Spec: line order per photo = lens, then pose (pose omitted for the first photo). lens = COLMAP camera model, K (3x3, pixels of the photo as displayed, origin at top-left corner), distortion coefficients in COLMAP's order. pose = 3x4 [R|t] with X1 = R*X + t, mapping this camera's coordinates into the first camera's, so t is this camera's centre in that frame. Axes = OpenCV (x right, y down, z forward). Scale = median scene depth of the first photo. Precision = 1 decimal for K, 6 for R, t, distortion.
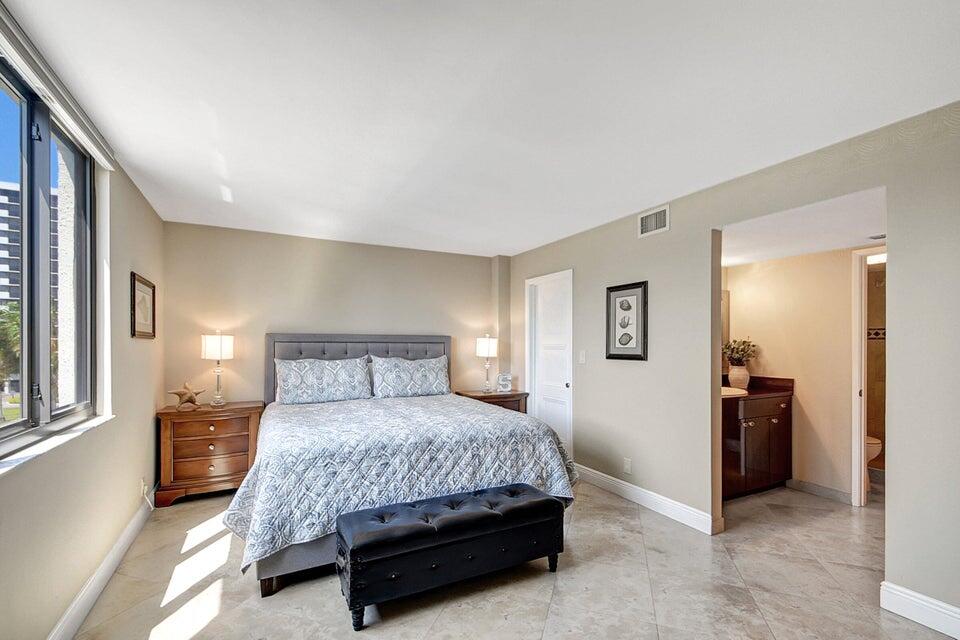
lens RADIAL K [[421.0, 0, 461.8], [0, 421.0, 349.3], [0, 0, 1]] dist [0.021430, -0.010146]
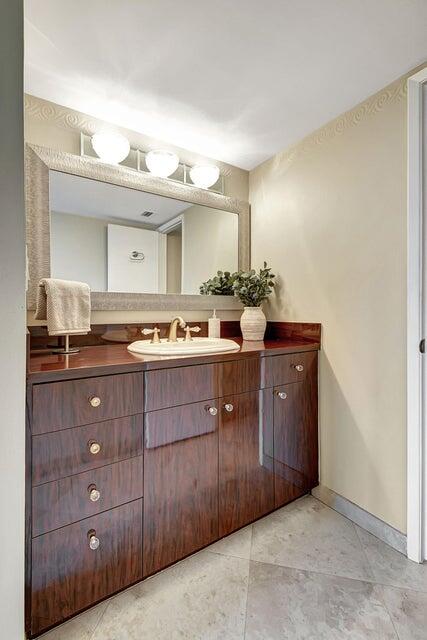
lens RADIAL K [[280.7, 0, 197.7], [0, 280.7, 317.3], [0, 0, 1]] dist [0.021430, -0.010146]
pose [[0.994682, -0.004423, 0.102898, 0.543635], [0.003890, 0.999978, 0.005383, 0.056005], [-0.102920, -0.004955, 0.994677, 0.591955]]
